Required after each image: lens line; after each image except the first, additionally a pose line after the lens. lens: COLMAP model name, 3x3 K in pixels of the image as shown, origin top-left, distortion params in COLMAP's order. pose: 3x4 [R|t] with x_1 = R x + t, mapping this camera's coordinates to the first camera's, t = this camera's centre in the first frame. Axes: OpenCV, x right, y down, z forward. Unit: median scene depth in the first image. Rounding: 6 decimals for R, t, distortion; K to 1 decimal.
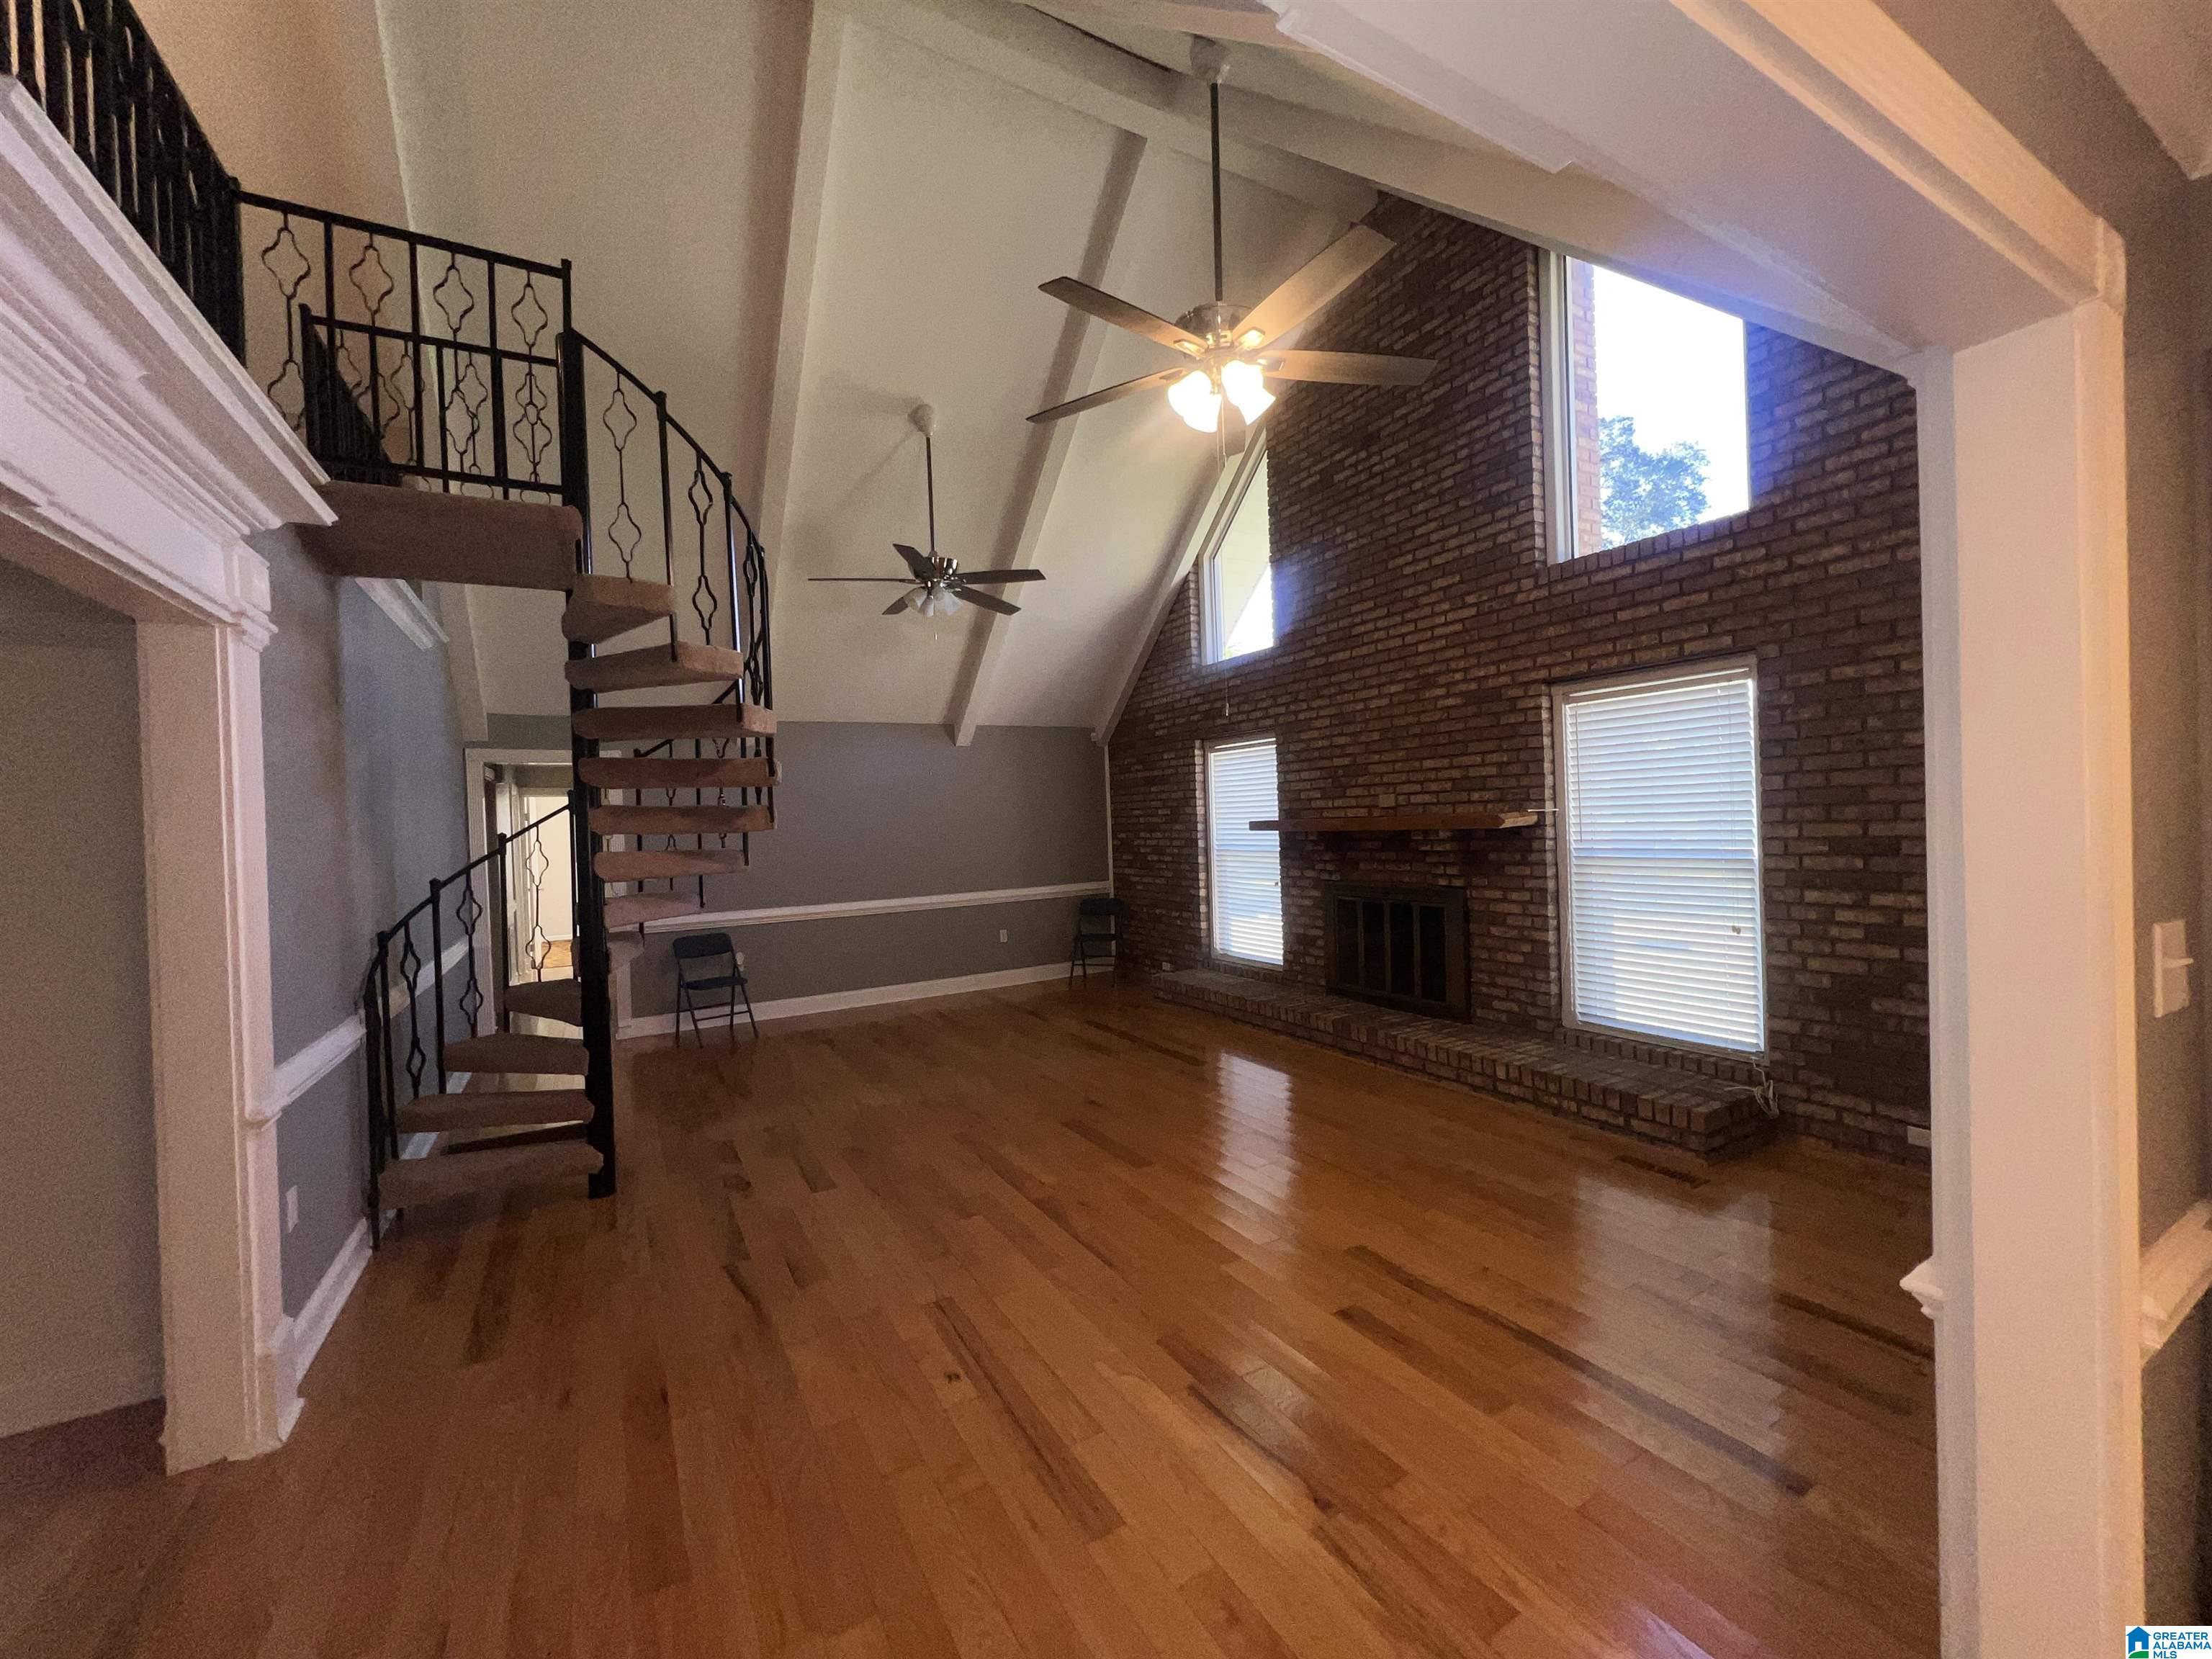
lens RADIAL K [[884.1, 0, 1100.9], [0, 884.1, 825.7], [0, 0, 1]] dist [-0.000698, -0.000272]
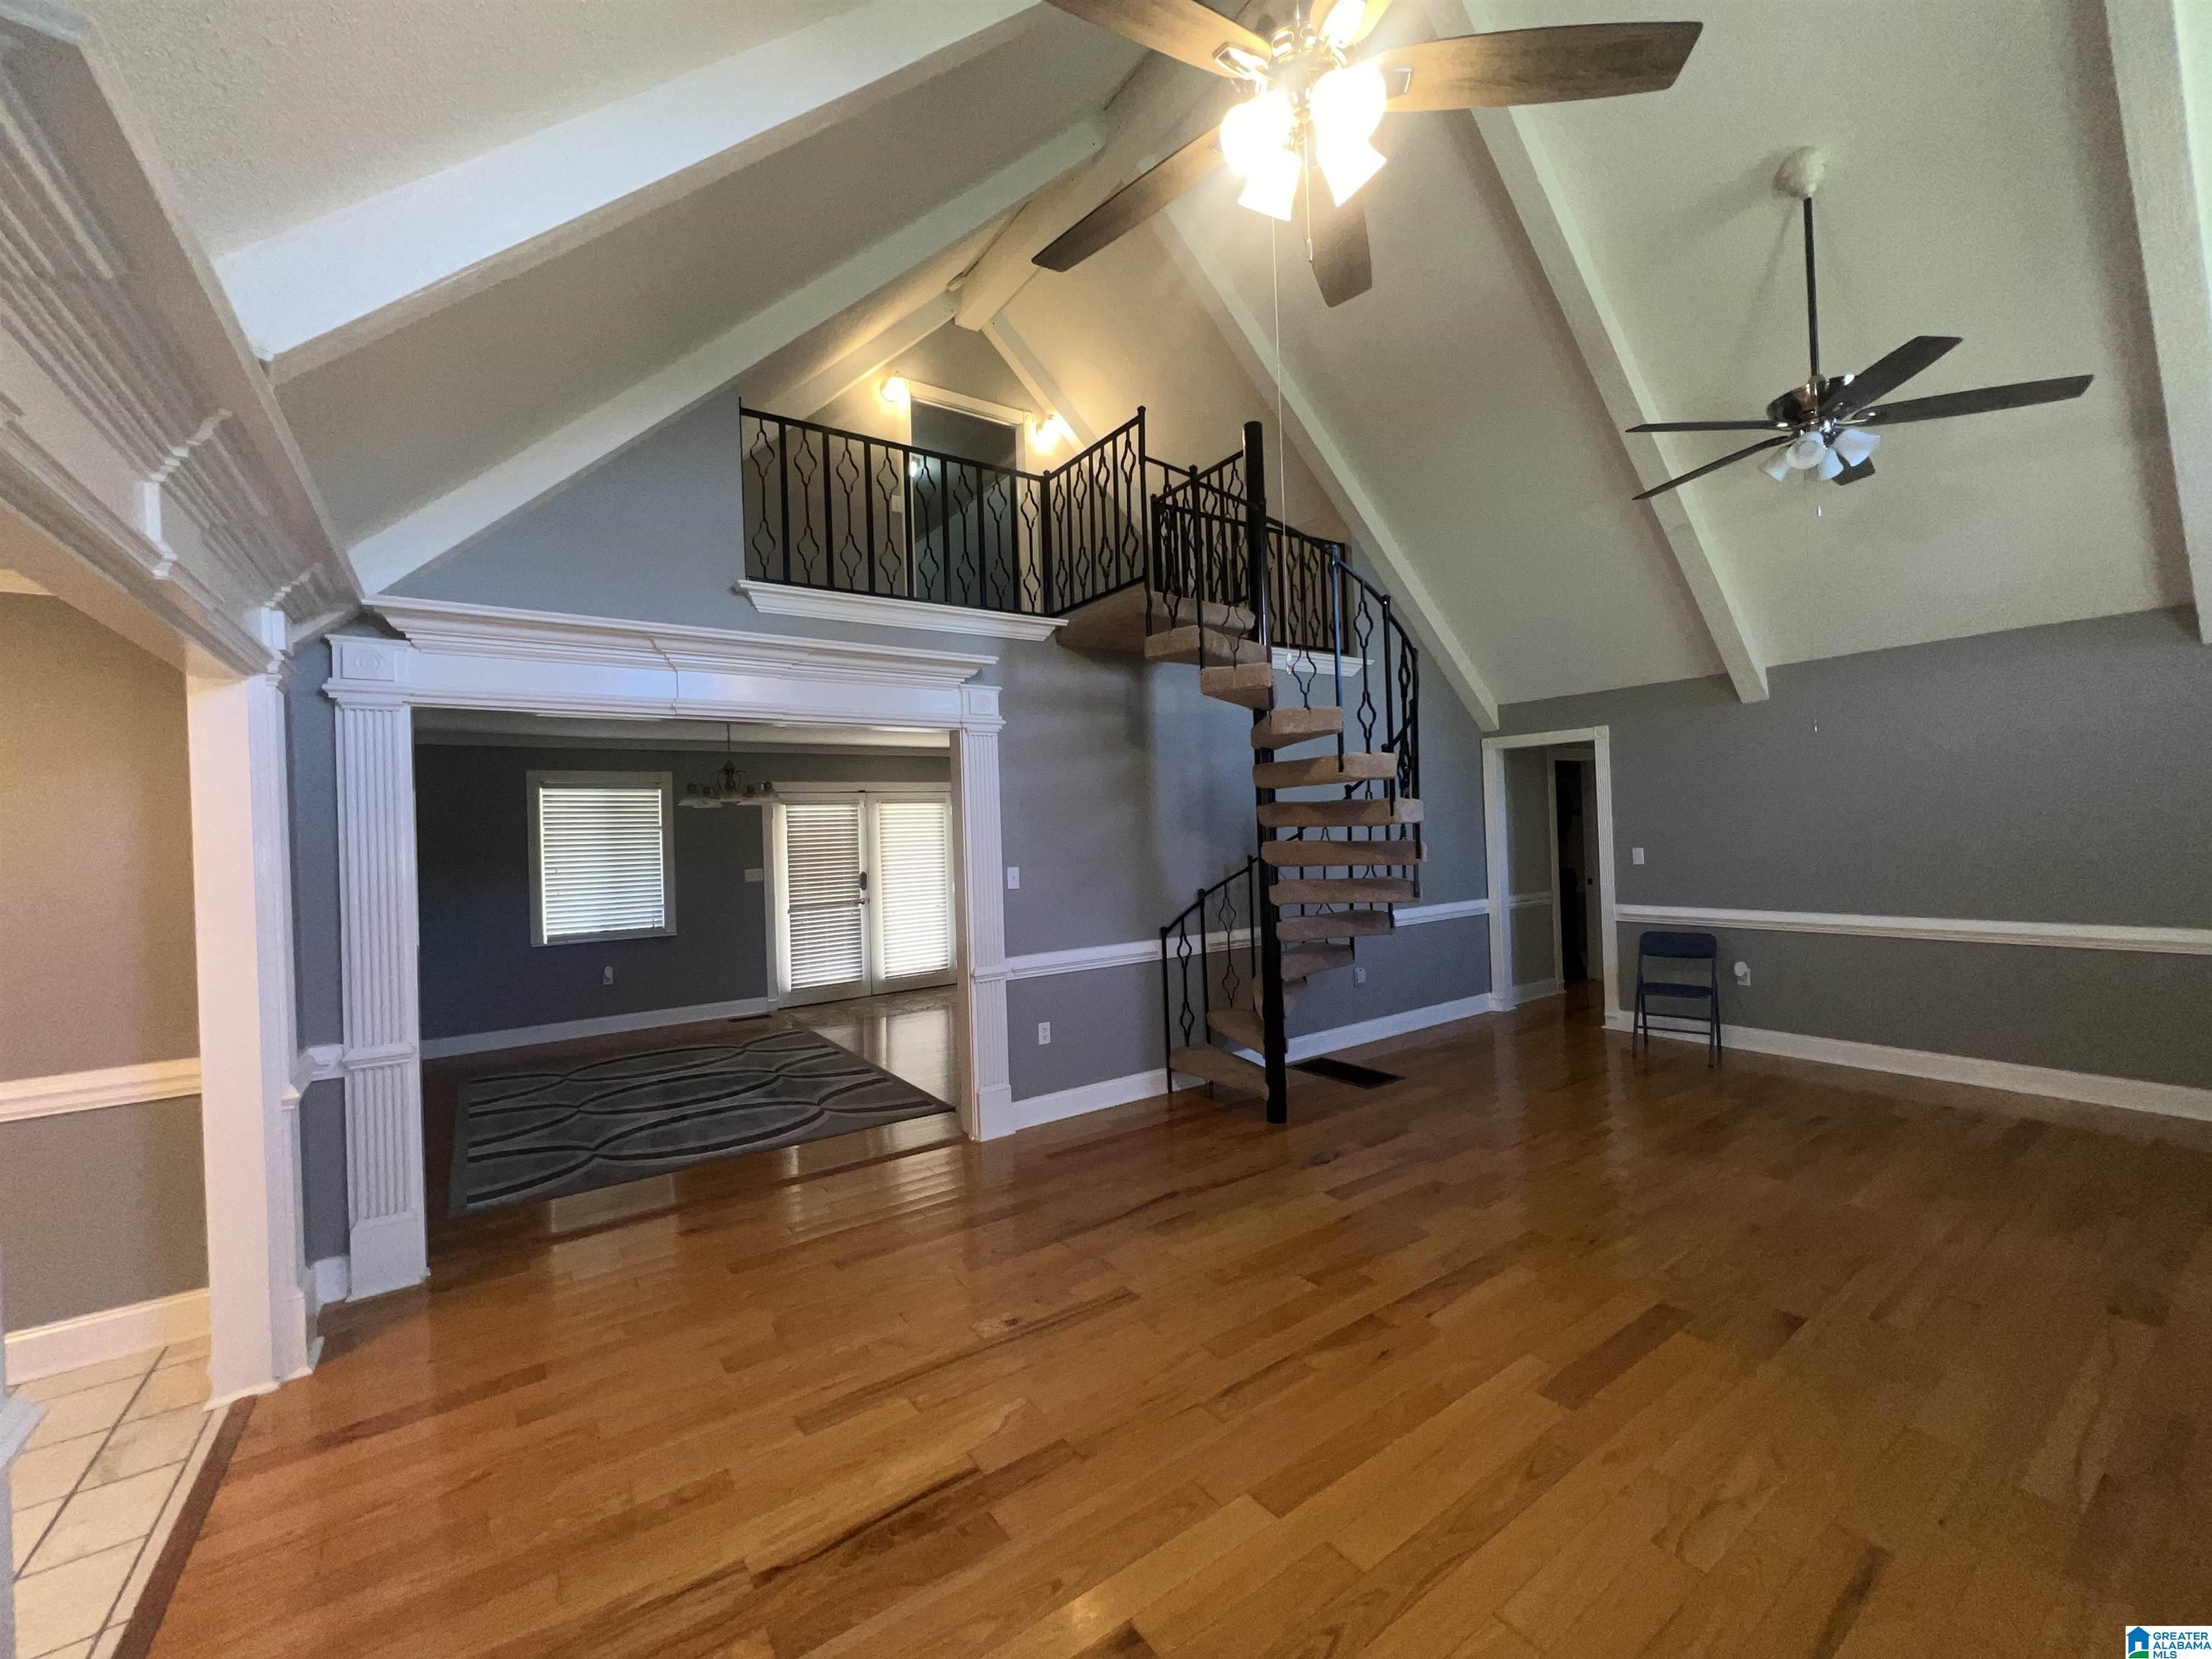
lens RADIAL K [[884.1, 0, 1100.9], [0, 884.1, 825.7], [0, 0, 1]] dist [-0.000698, -0.000272]
pose [[0.092286, 0.024746, -0.995425, 0.610707], [0.023640, 0.999355, 0.027036, -0.029111], [0.995452, -0.026027, 0.091642, 0.648420]]
